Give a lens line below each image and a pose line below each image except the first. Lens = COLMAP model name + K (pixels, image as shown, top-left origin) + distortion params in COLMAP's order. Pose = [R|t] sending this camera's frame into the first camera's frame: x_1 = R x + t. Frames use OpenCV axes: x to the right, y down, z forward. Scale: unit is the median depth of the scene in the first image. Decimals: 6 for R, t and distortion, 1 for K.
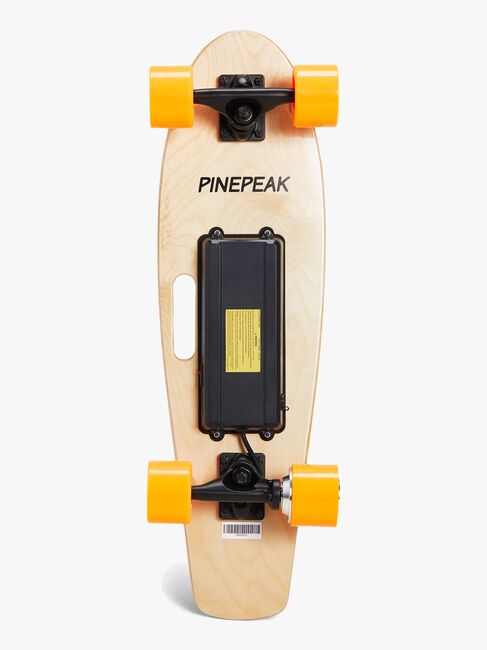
lens RADIAL K [[1822.1, 0, 243.5], [0, 1822.1, 325.0], [0, 0, 1]] dist [-0.041741, -0.275346]
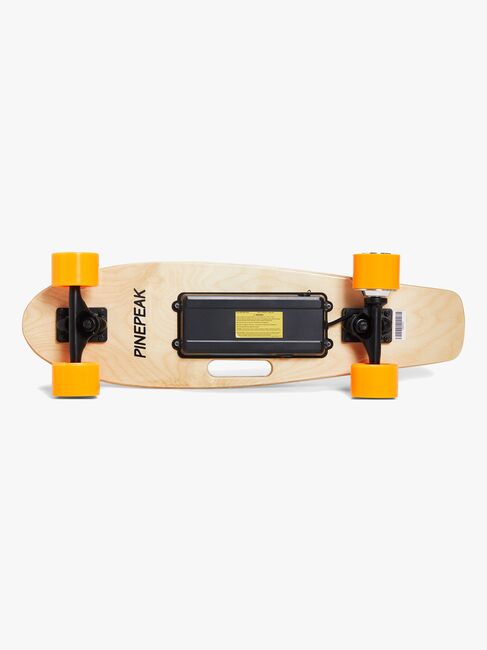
lens RADIAL K [[1822.1, 0, 243.5], [0, 1822.1, 325.0], [0, 0, 1]] dist [-0.041741, -0.275346]
pose [[0.002771, -0.999994, 0.001830, -0.003152], [0.999667, 0.002723, -0.025641, 0.032154], [0.025636, 0.001900, 0.999670, -0.322331]]
